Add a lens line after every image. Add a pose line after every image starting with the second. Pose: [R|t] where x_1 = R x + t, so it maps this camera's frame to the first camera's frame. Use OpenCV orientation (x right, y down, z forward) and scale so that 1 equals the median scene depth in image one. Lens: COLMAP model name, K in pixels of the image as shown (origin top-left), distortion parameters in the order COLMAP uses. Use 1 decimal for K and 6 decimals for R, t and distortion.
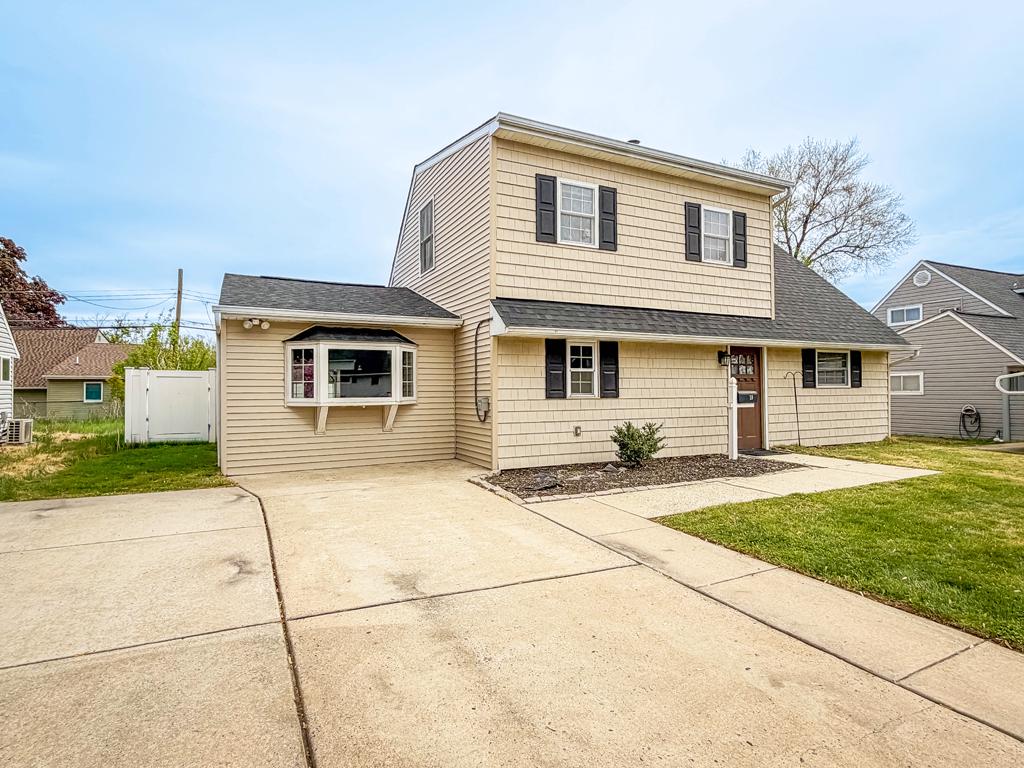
lens RADIAL K [[547.5, 0, 508.4], [0, 547.5, 383.6], [0, 0, 1]] dist [-0.001577, 0.000037]
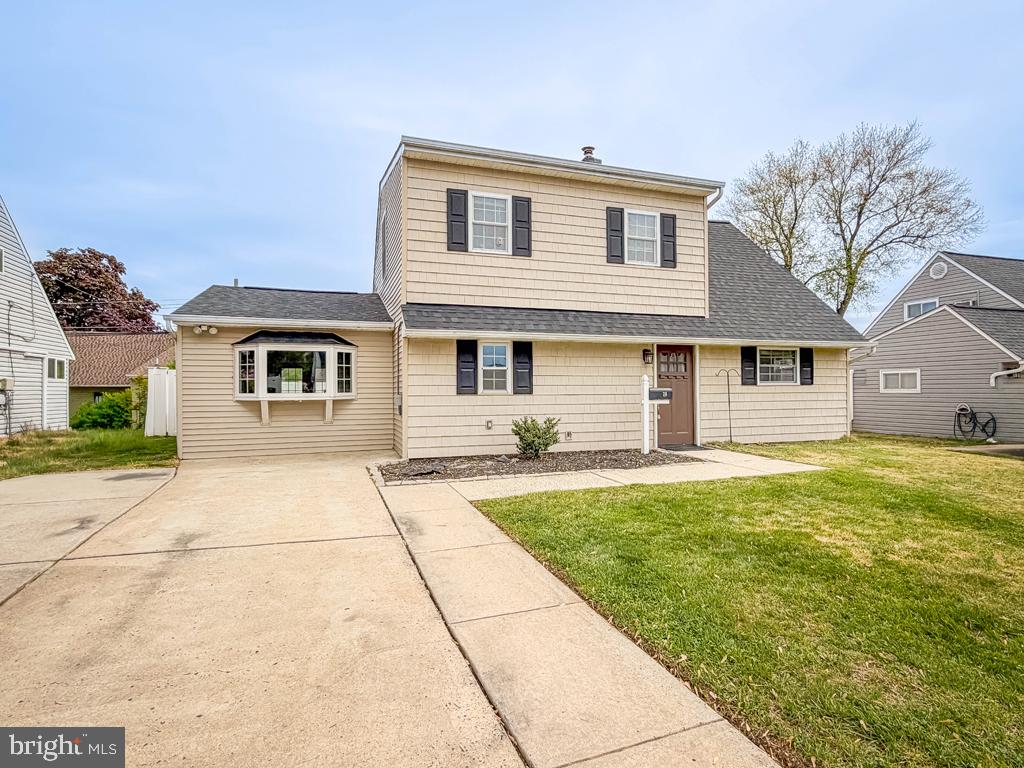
lens RADIAL K [[541.1, 0, 514.3], [0, 541.1, 383.6], [0, 0, 1]] dist [-0.001130, 0.000004]
pose [[0.991618, 0.000106, -0.129205, 0.288764], [0.000129, 0.999998, 0.001806, 0.003327], [0.129205, -0.001808, 0.991616, -0.047720]]
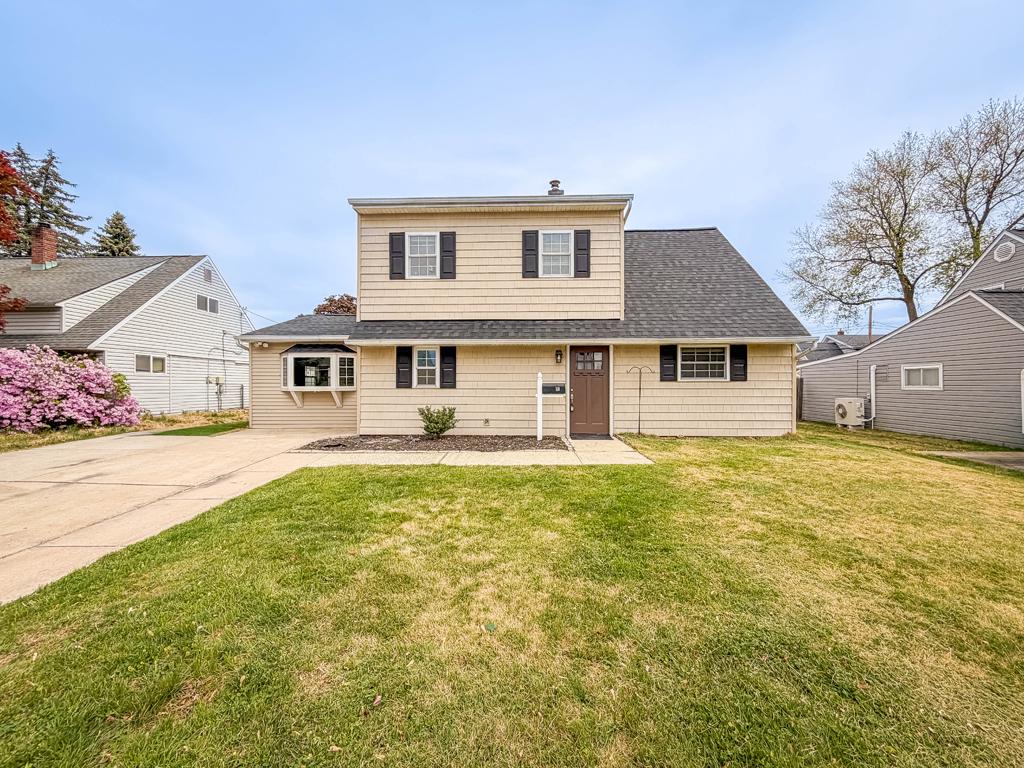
lens RADIAL K [[417.6, 0, 512.6], [0, 417.6, 380.0], [0, 0, 1]] dist [-0.000079, -0.000032]
pose [[0.881184, 0.000267, -0.472774, 0.769433], [0.000591, 0.999998, 0.001665, 0.004185], [0.472774, -0.001747, 0.881182, 0.159229]]
